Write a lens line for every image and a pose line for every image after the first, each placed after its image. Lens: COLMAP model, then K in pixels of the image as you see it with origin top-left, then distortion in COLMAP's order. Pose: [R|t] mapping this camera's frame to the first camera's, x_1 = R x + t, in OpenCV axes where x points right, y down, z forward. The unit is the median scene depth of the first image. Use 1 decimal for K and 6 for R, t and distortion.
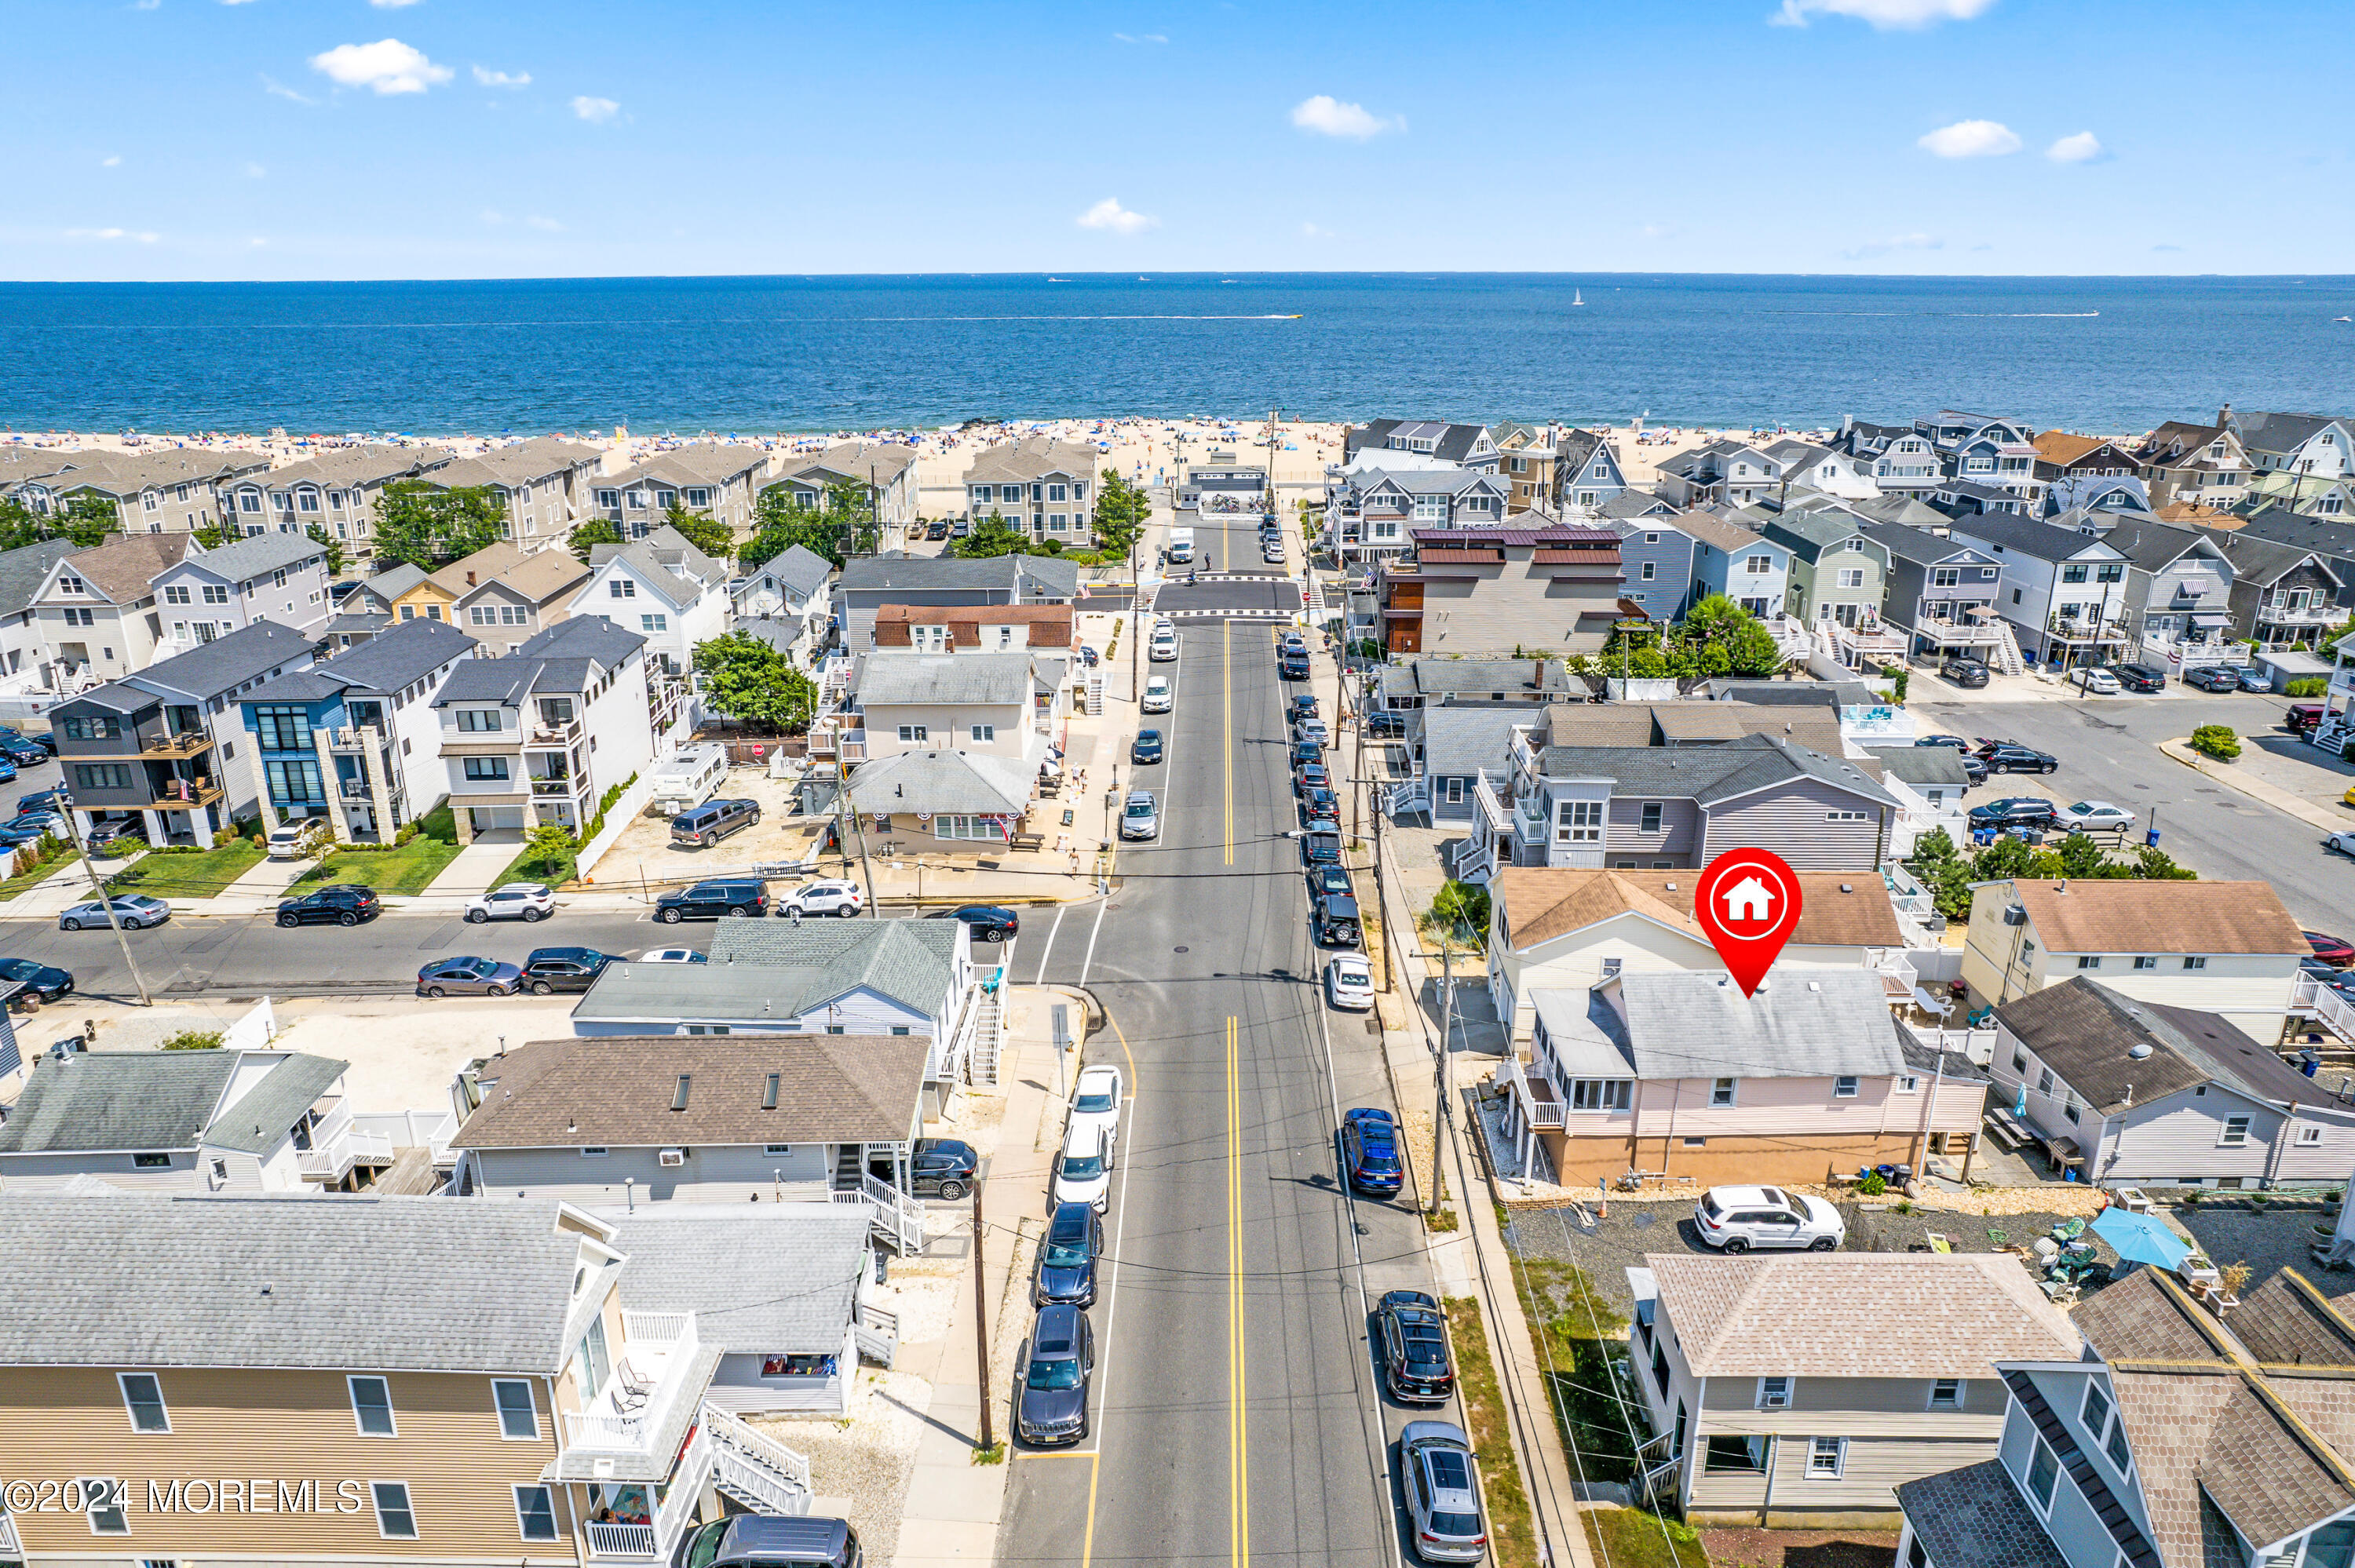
lens RADIAL K [[1553.7, 0, 1178.3], [0, 1553.7, 785.3], [0, 0, 1]] dist [-0.073038, 0.070291]
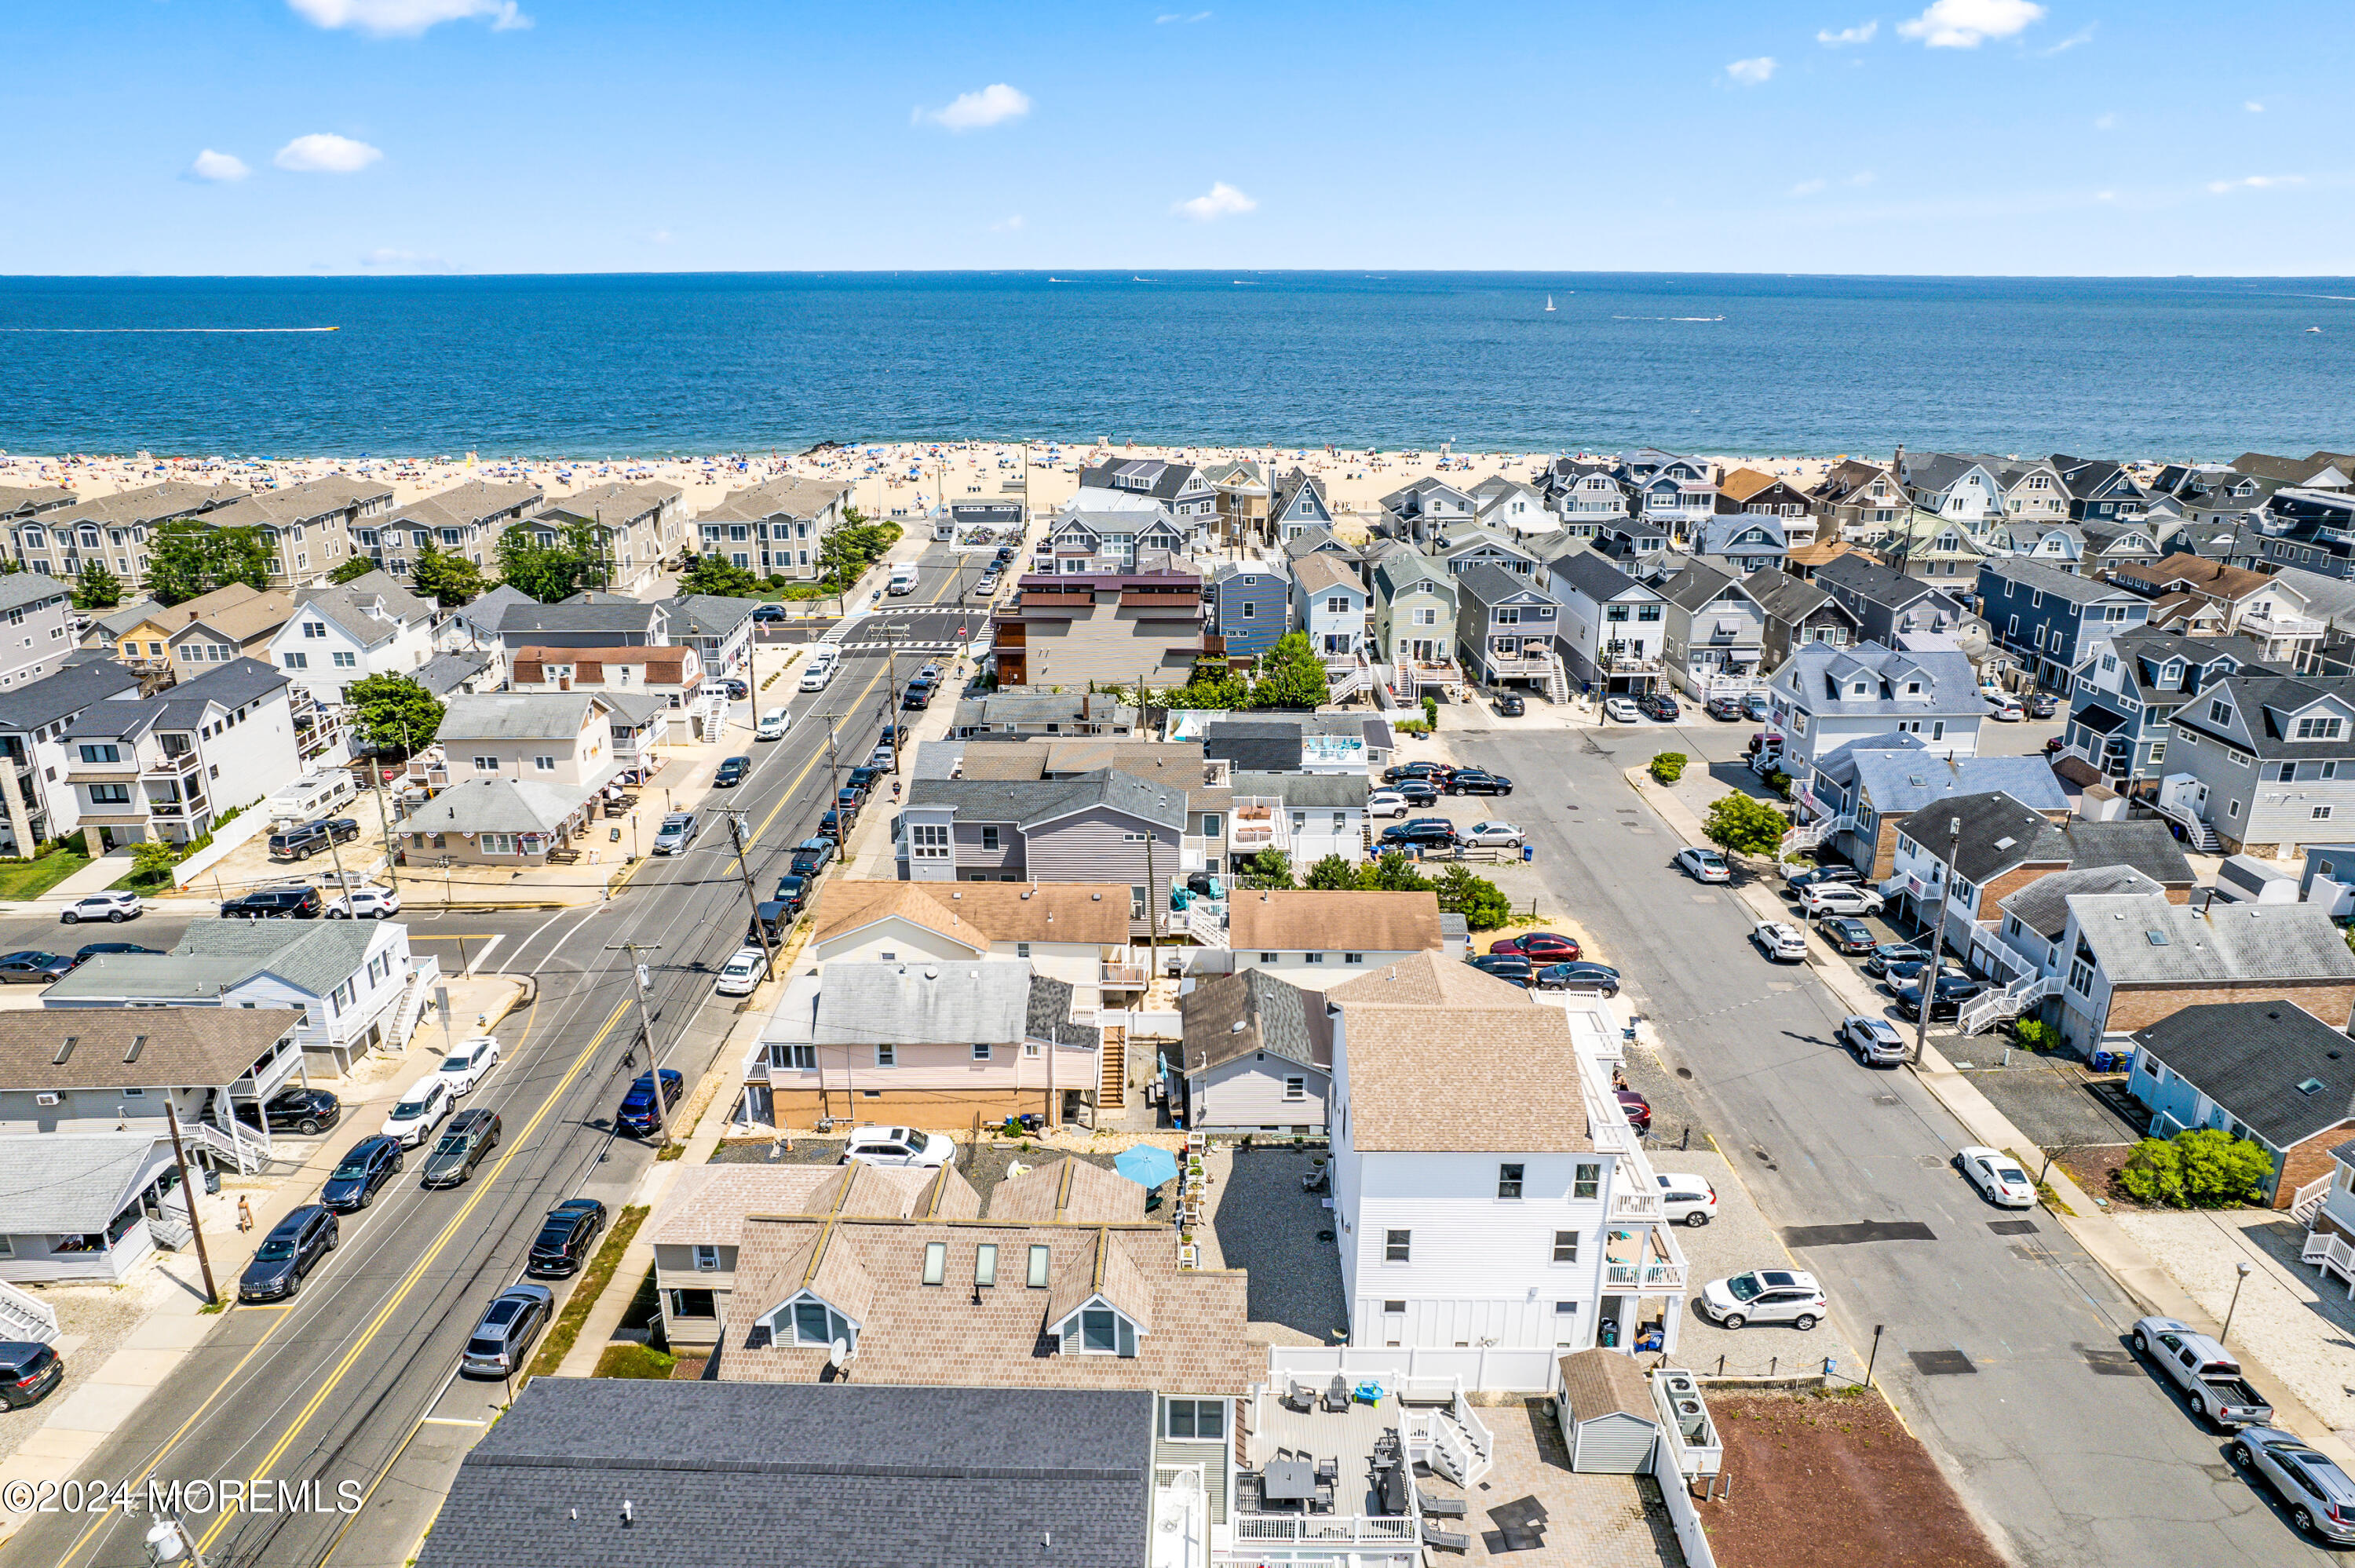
lens RADIAL K [[1568.4, 0, 1177.5], [0, 1568.4, 784.0], [0, 0, 1]] dist [-0.069892, 0.064069]
pose [[0.999970, 0.000417, 0.007744, 0.278158], [-0.000401, 0.999998, -0.002143, -0.012217], [-0.007745, 0.002140, 0.999968, -0.148210]]
